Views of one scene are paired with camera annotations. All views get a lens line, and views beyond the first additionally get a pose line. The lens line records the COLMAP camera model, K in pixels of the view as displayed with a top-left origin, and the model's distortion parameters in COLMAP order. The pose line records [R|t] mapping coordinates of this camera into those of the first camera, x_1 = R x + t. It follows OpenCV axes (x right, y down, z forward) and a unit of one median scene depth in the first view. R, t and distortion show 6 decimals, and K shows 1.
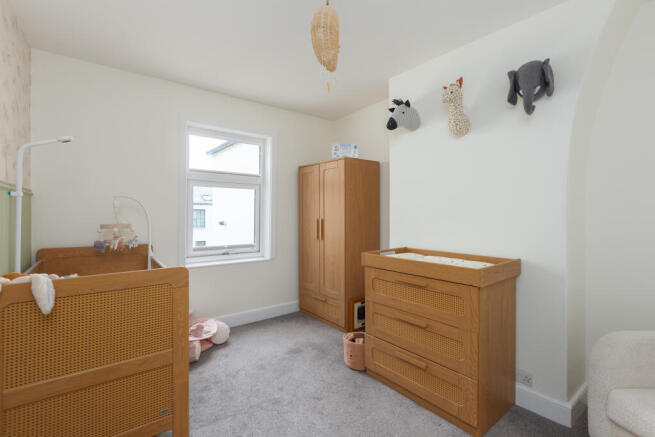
lens RADIAL K [[302.9, 0, 334.5], [0, 302.9, 215.3], [0, 0, 1]] dist [-0.000703, -0.000064]
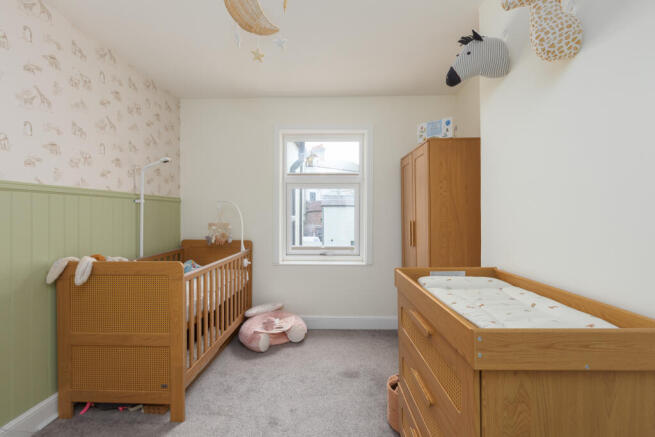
lens RADIAL K [[302.9, 0, 334.5], [0, 302.9, 215.3], [0, 0, 1]] dist [-0.000703, -0.000064]
pose [[0.760132, -0.002757, -0.649763, 0.373303], [-0.001171, 0.999984, -0.005613, 0.002770], [0.649767, 0.005028, 0.760117, 0.299740]]
